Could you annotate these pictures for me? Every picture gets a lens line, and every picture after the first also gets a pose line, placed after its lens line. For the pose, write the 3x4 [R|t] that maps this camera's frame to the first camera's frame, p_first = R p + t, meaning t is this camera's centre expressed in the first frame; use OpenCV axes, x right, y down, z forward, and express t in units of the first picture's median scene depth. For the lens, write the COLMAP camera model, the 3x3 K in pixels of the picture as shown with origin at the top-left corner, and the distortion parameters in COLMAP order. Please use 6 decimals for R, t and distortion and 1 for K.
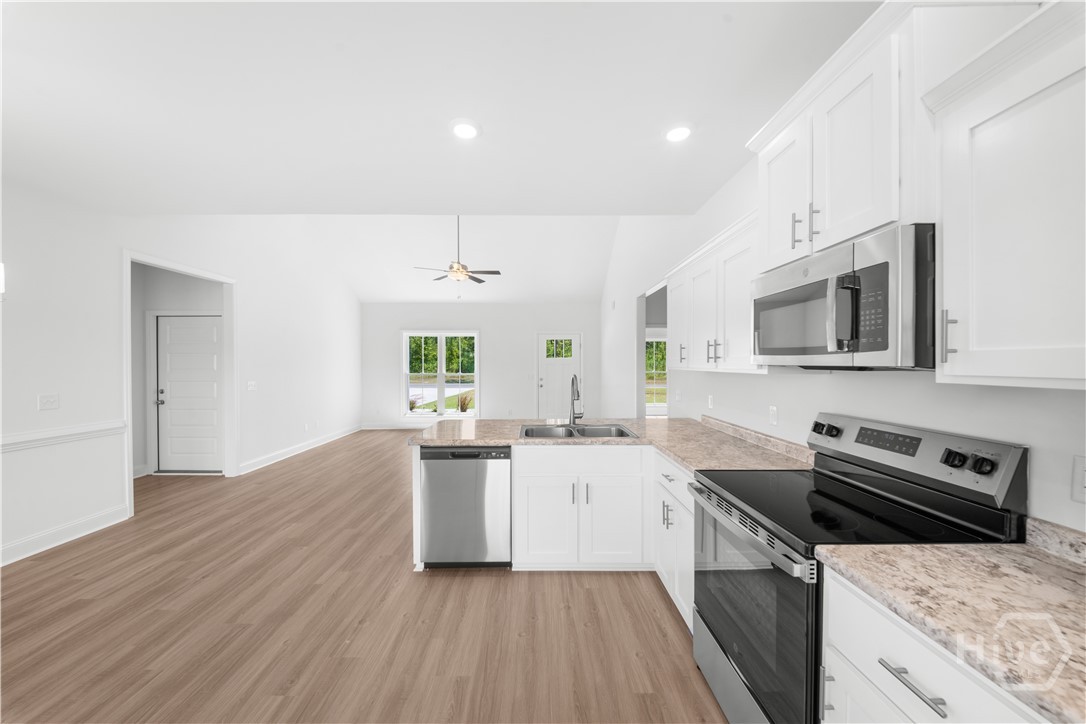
lens RADIAL K [[383.6, 0, 535.7], [0, 383.6, 366.3], [0, 0, 1]] dist [-0.001863, -0.001100]
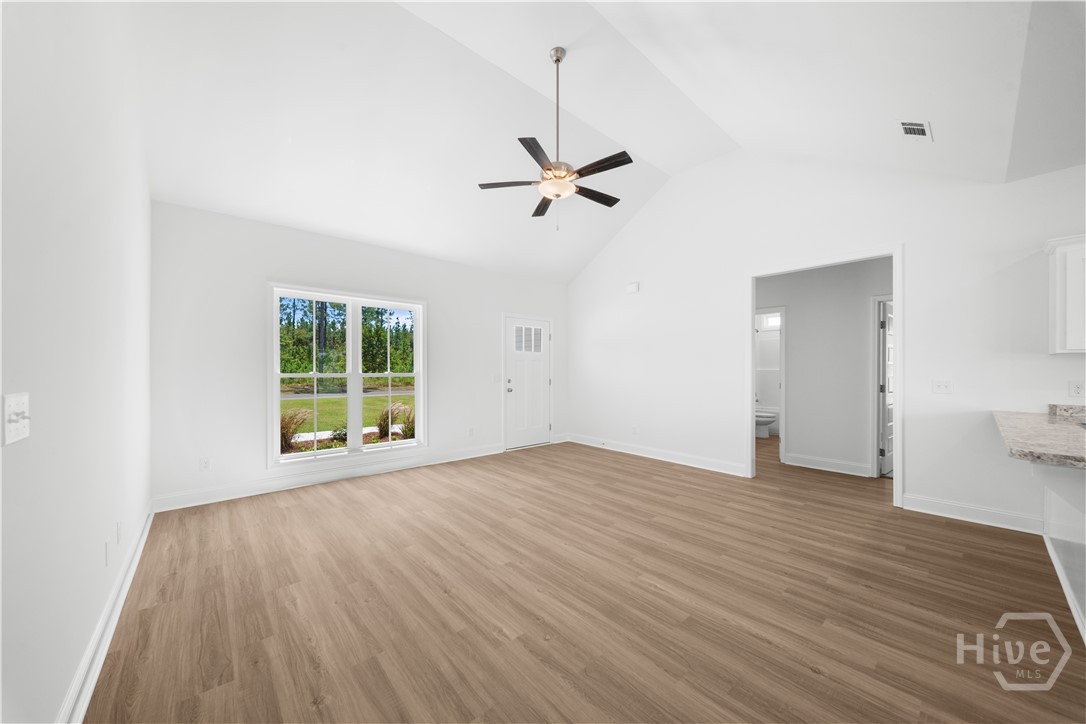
lens RADIAL K [[383.6, 0, 539.8], [0, 383.6, 371.0], [0, 0, 1]] dist [-0.001863, -0.001100]
pose [[0.752336, 0.001720, 0.658777, -1.613917], [-0.001012, 0.999998, -0.001456, 0.065461], [-0.658779, 0.000429, 0.752337, 1.680881]]
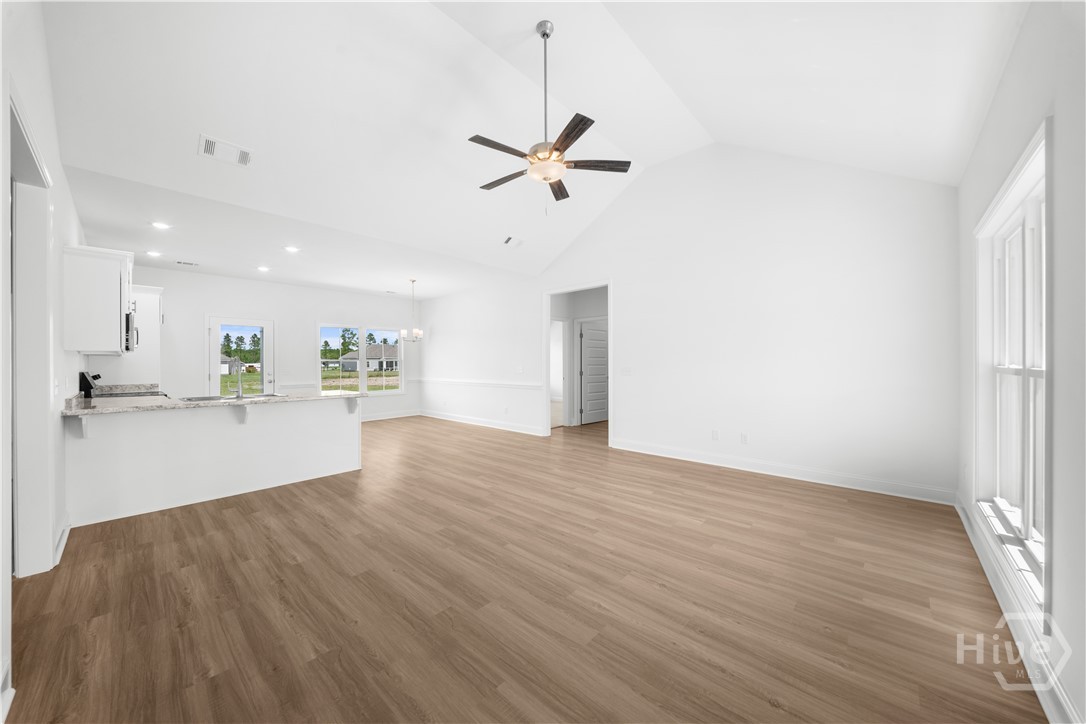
lens RADIAL K [[383.6, 0, 537.0], [0, 383.6, 362.5], [0, 0, 1]] dist [-0.001863, -0.001100]
pose [[-0.681898, 0.009026, -0.731392, 0.487779], [0.004697, 0.999957, 0.007961, 0.048337], [0.731432, 0.001993, -0.681911, 3.701373]]
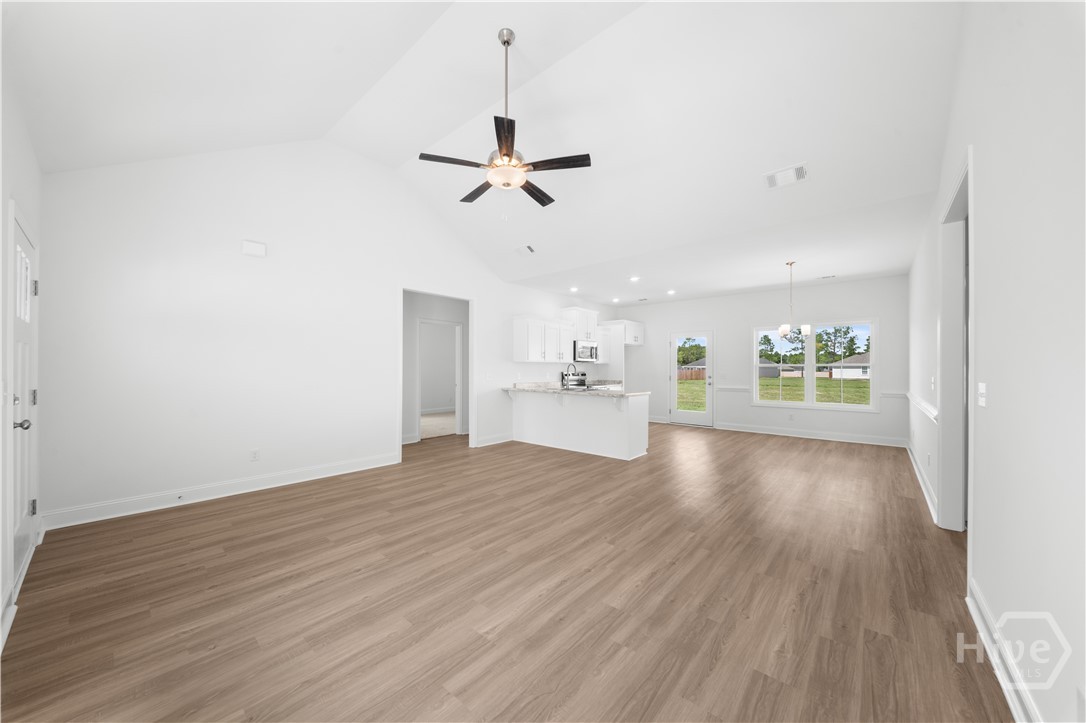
lens RADIAL K [[383.6, 0, 537.2], [0, 383.6, 363.0], [0, 0, 1]] dist [-0.001863, -0.001100]
pose [[-0.749171, 0.009253, 0.662312, -1.596199], [0.004177, 0.999949, -0.009245, 0.050927], [-0.662364, -0.004160, -0.749171, 3.749189]]
